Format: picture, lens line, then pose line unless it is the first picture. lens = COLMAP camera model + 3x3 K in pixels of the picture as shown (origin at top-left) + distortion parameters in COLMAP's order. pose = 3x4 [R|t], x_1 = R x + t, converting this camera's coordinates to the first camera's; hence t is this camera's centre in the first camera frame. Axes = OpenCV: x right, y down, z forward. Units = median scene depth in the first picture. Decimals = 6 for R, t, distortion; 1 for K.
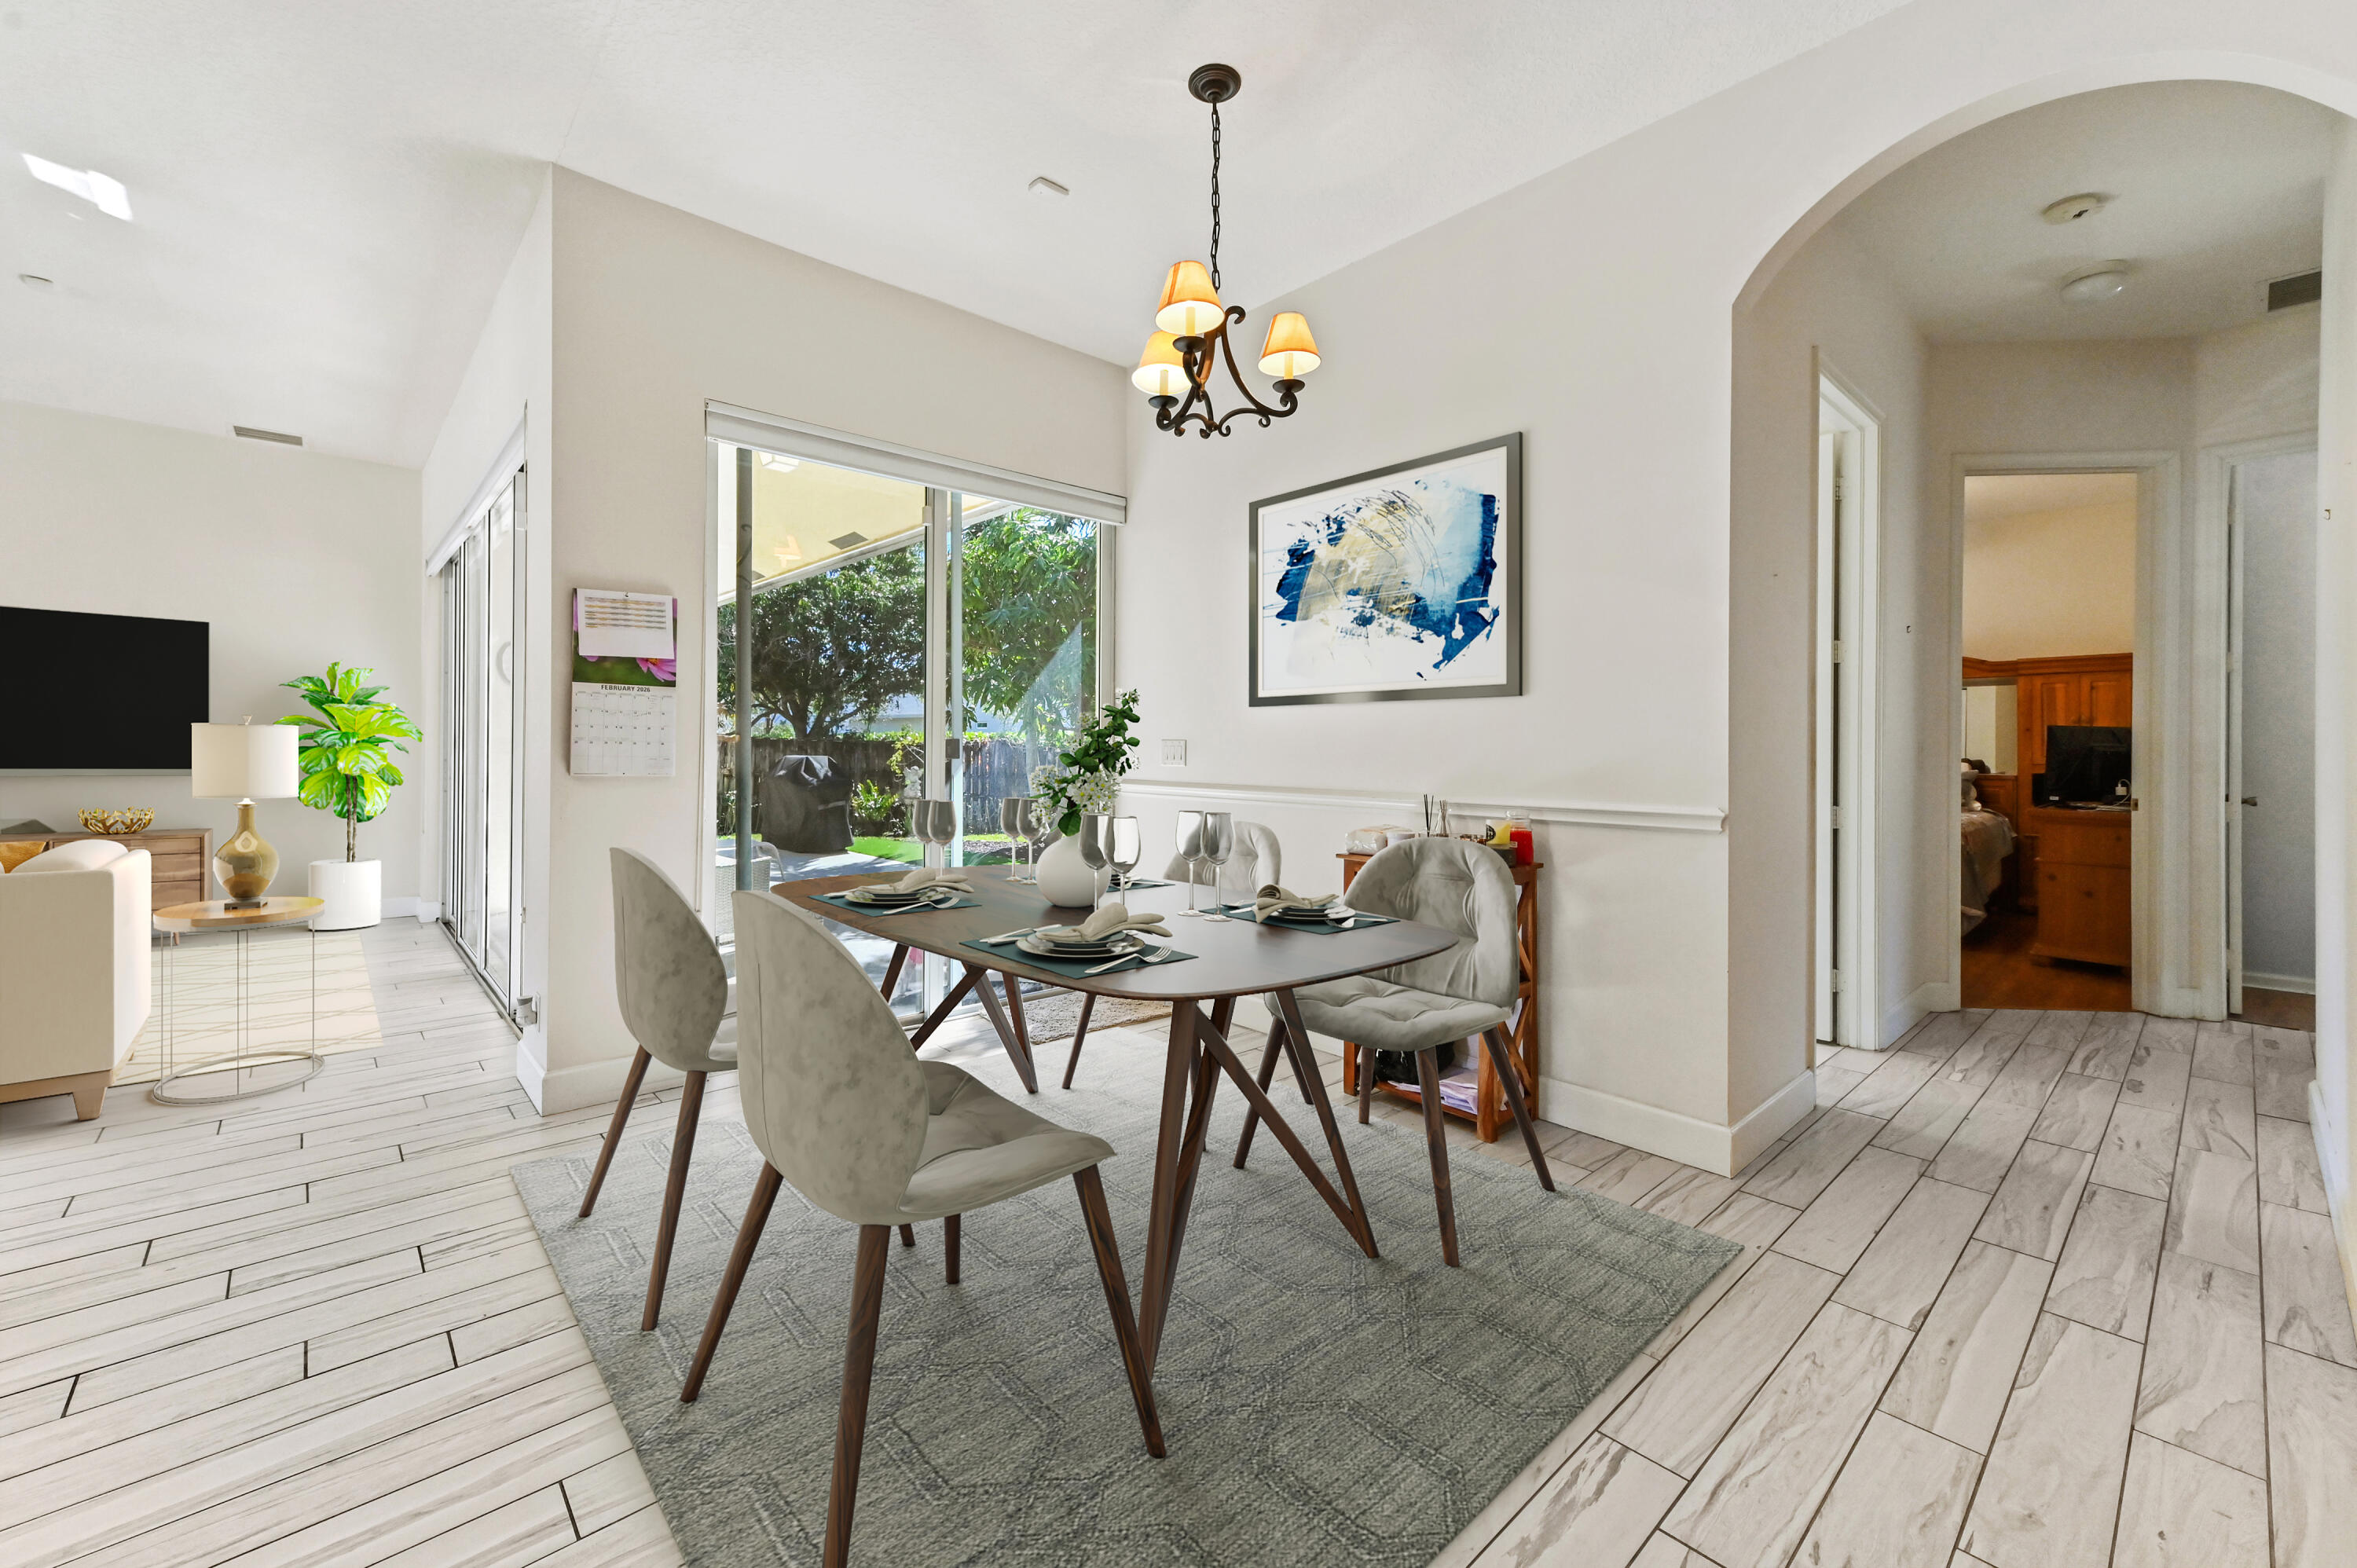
lens RADIAL K [[935.1, 0, 1145.9], [0, 935.1, 754.1], [0, 0, 1]] dist [0.021079, 0.000200]
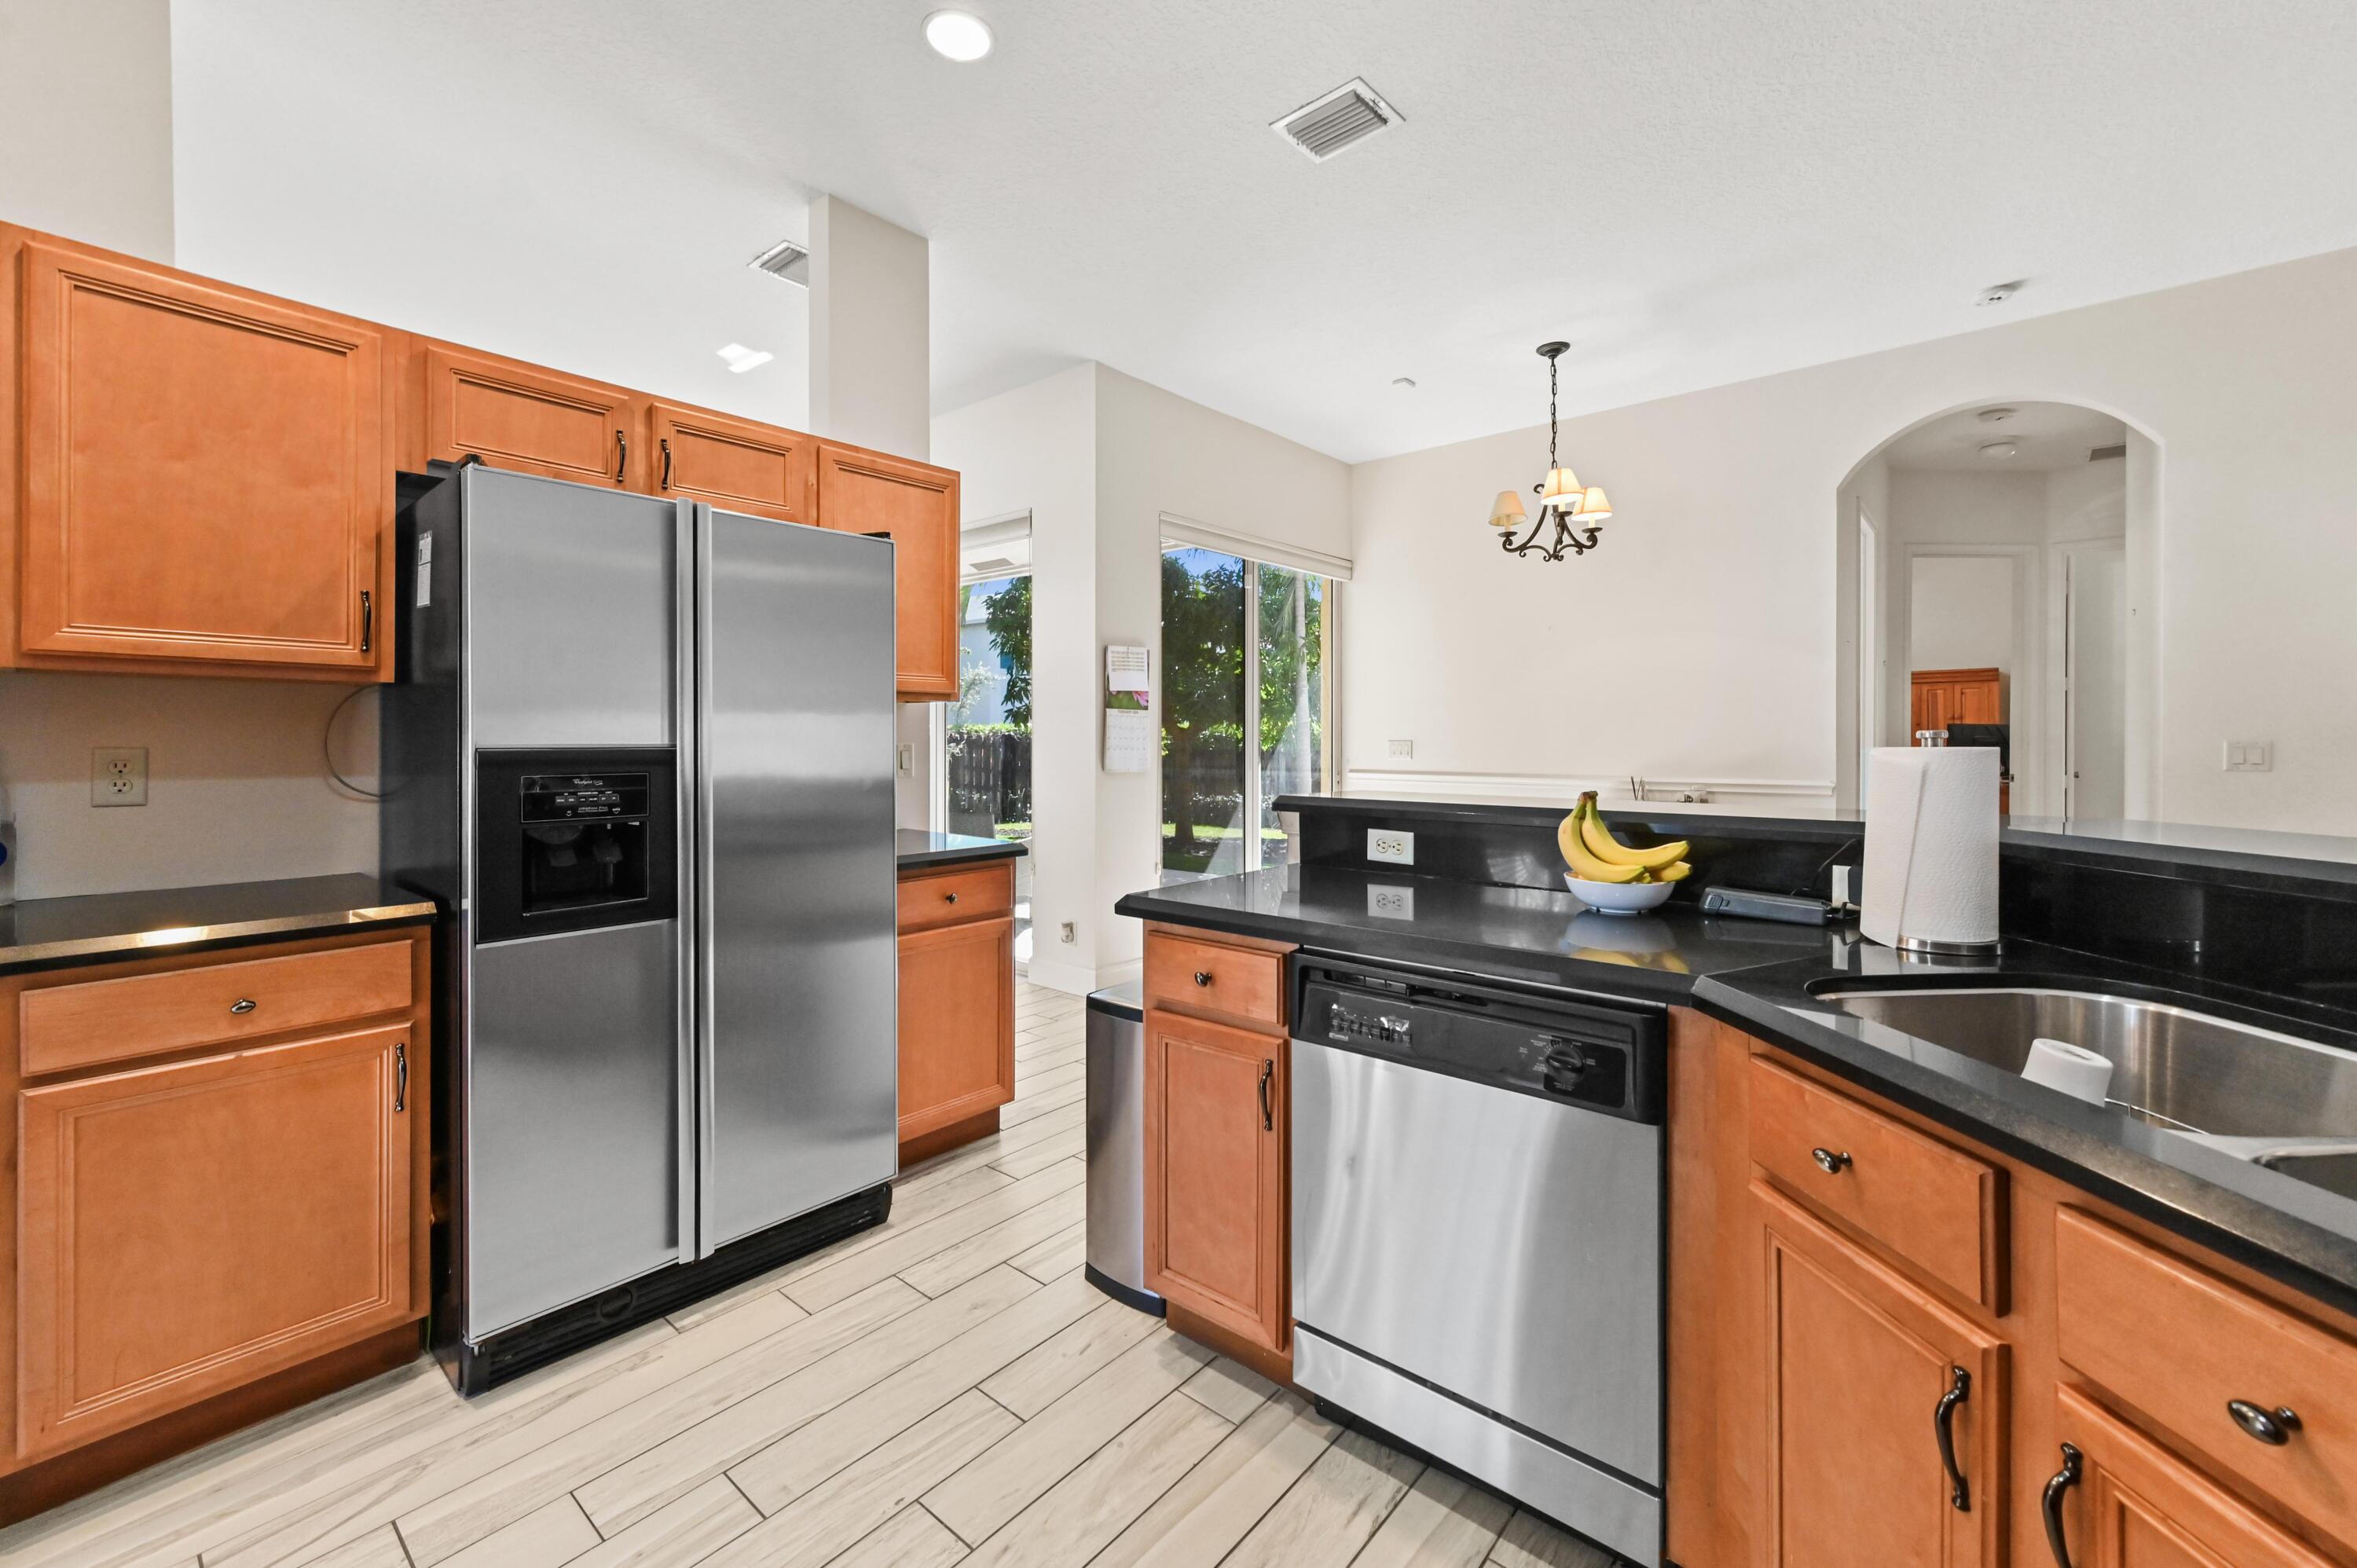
lens RADIAL K [[935.1, 0, 1196.2], [0, 935.1, 748.7], [0, 0, 1]] dist [0.021079, 0.000200]
pose [[0.991439, -0.009356, 0.130236, -0.574933], [0.008689, 0.999946, 0.005691, -0.017932], [-0.130282, -0.004511, 0.991467, -0.417129]]
